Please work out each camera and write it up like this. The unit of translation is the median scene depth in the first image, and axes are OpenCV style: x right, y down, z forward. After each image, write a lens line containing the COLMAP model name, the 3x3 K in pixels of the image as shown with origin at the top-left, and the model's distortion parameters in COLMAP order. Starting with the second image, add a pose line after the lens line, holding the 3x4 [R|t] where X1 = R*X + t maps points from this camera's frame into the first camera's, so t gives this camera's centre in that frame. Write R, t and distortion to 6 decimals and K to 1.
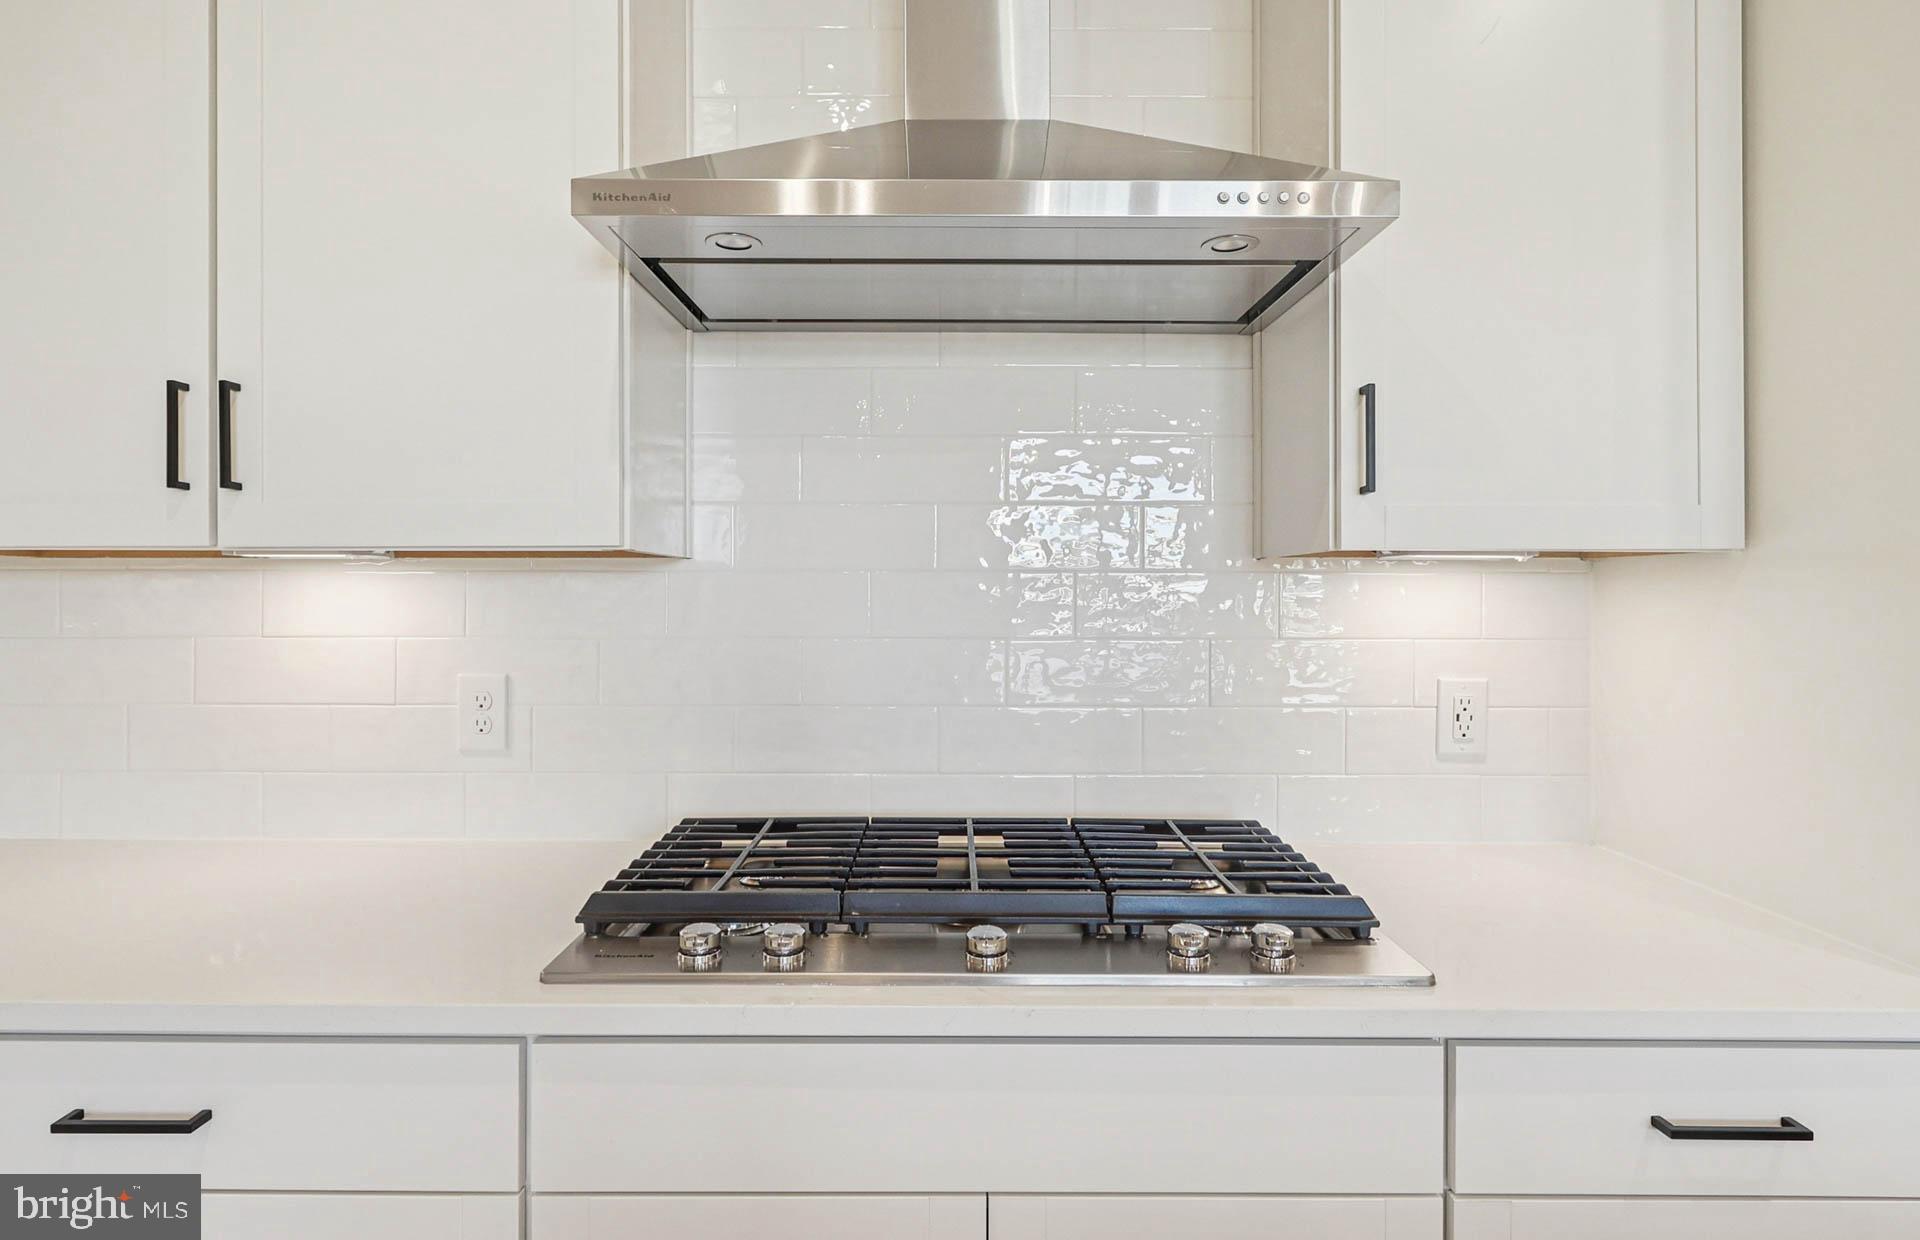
lens RADIAL K [[1028.0, 0, 922.7], [0, 1028.0, 588.1], [0, 0, 1]] dist [-0.004151, -0.000358]
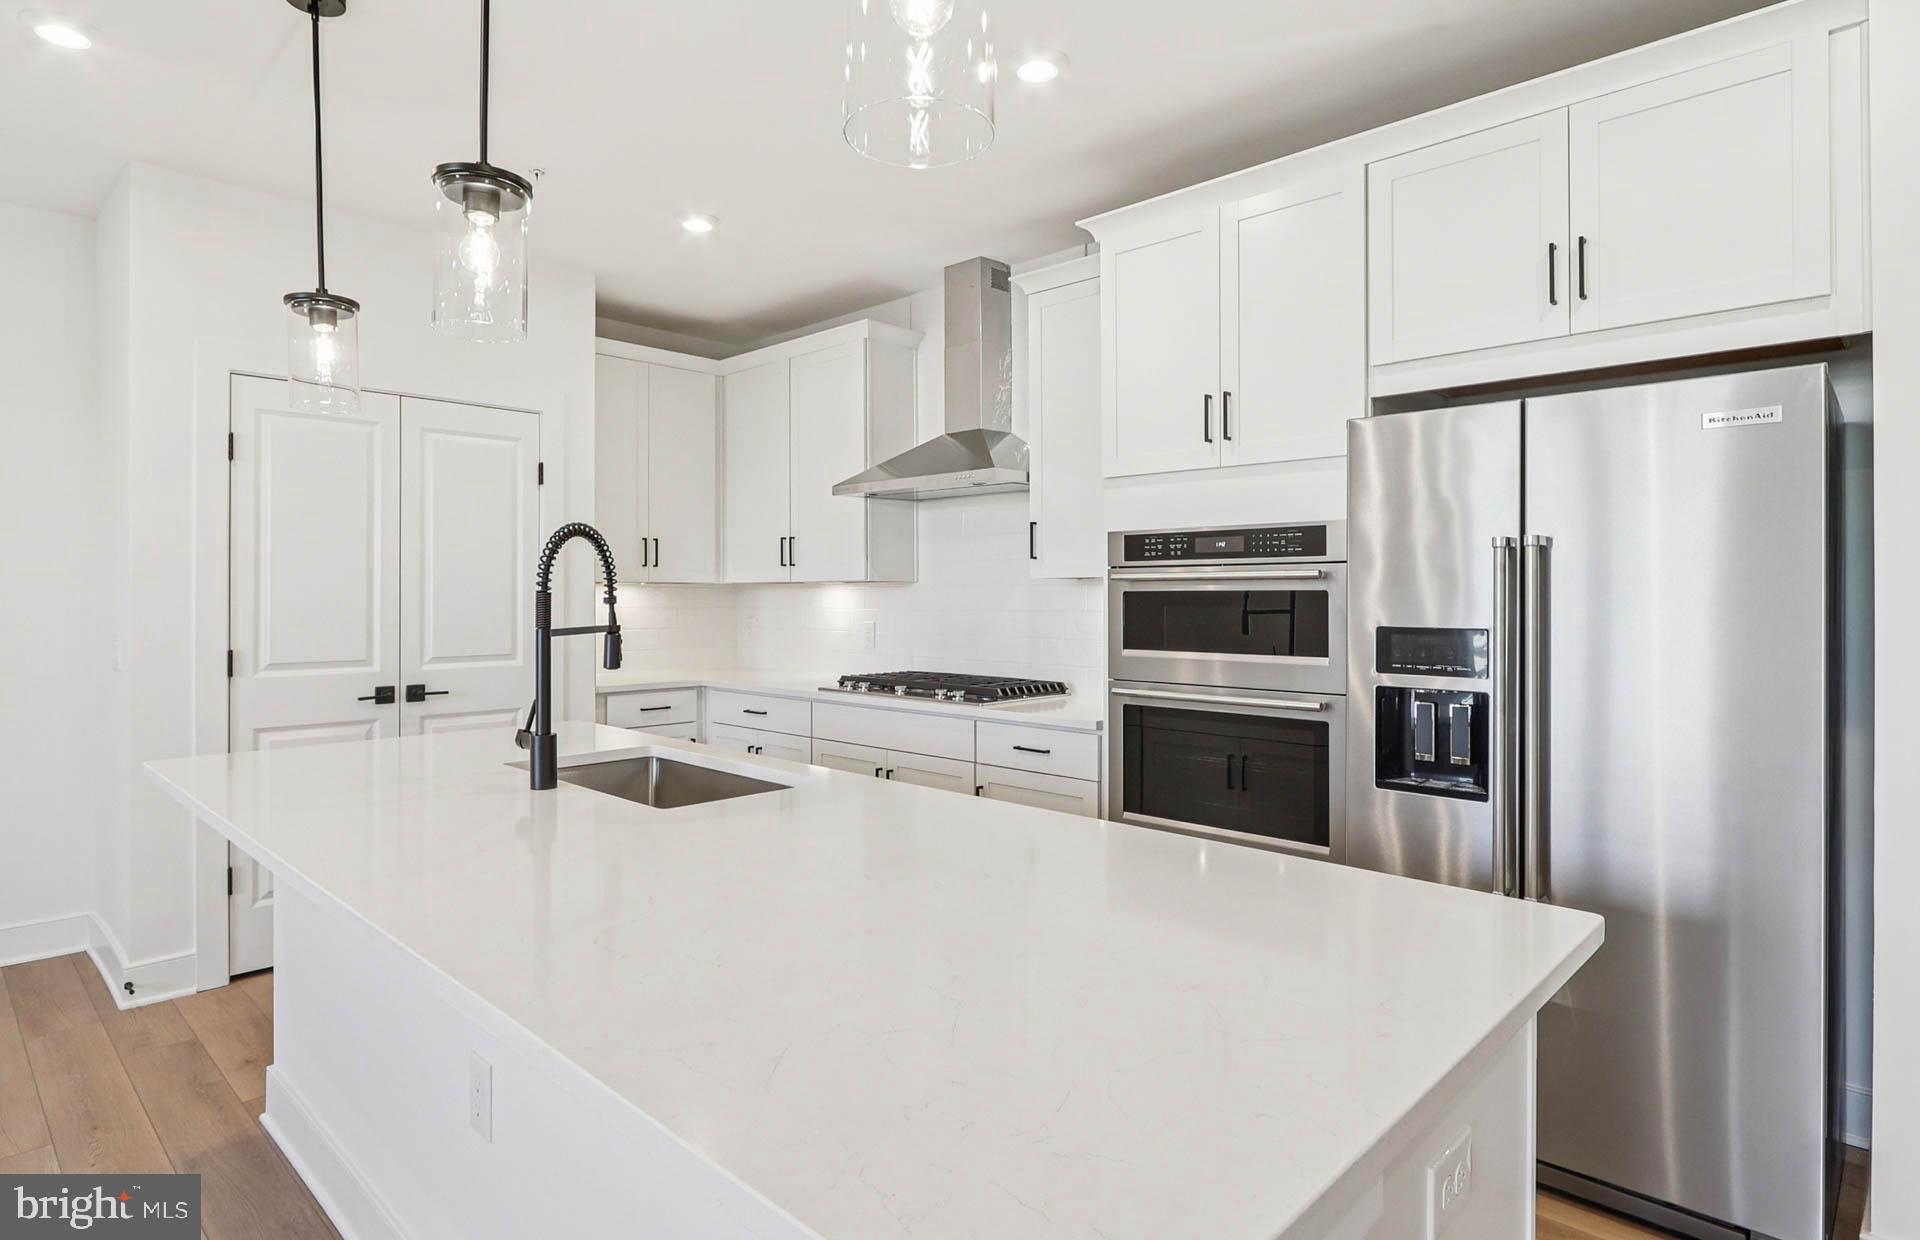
lens RADIAL K [[1017.1, 0, 954.7], [0, 1017.1, 580.5], [0, 0, 1]] dist [-0.017984, -0.001488]
pose [[0.734730, -0.011688, -0.678259, 2.093585], [0.002678, 0.999894, -0.014330, 0.007925], [0.678354, 0.008712, 0.734683, -1.204195]]
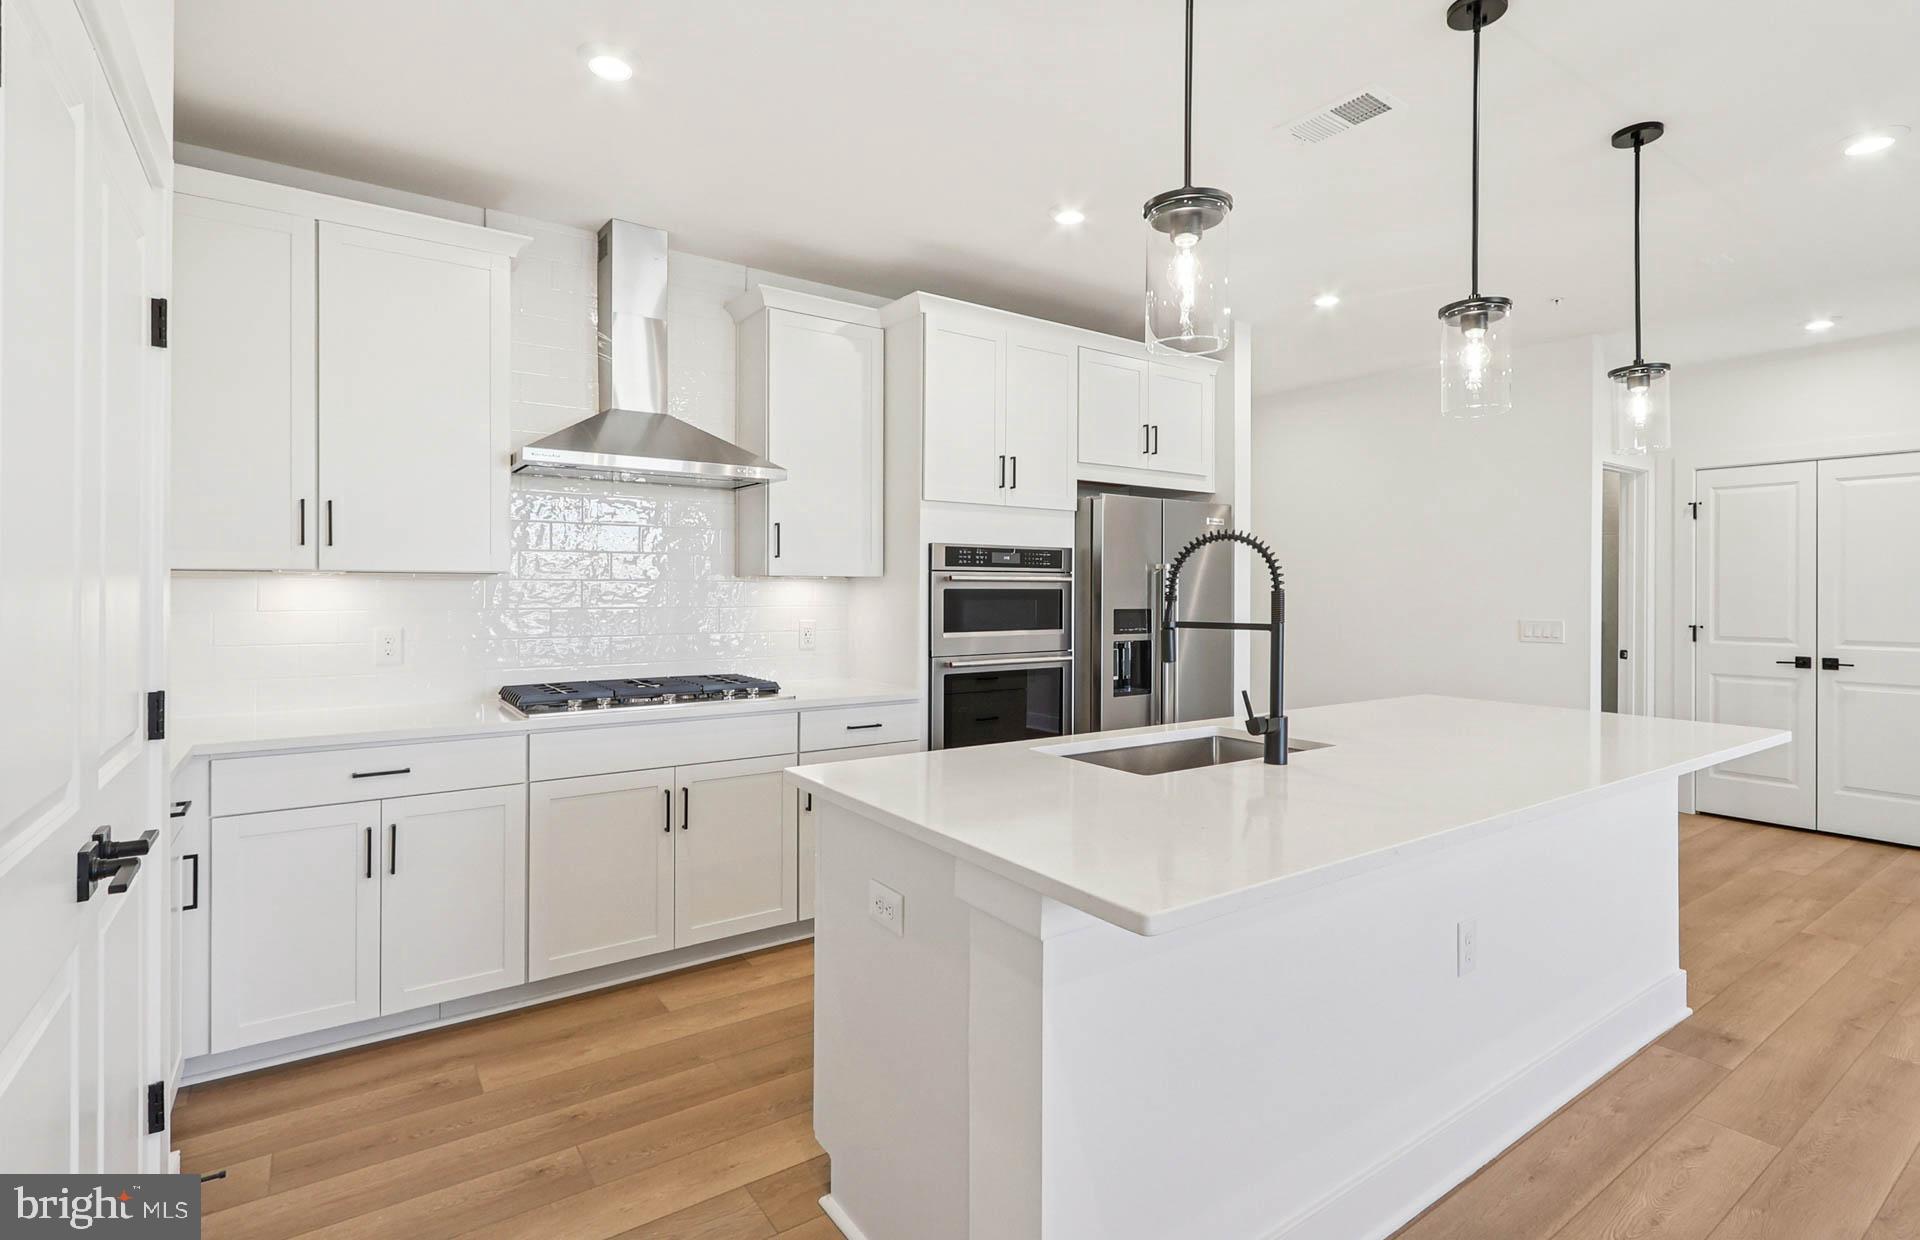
lens RADIAL K [[907.7, 0, 972.8], [0, 907.7, 583.6], [0, 0, 1]] dist [0.000510, -0.003761]
pose [[0.804109, 0.005526, 0.594456, -0.686946], [-0.003295, 0.999983, -0.004839, -0.002506], [-0.594473, 0.001932, 0.804113, -1.479994]]
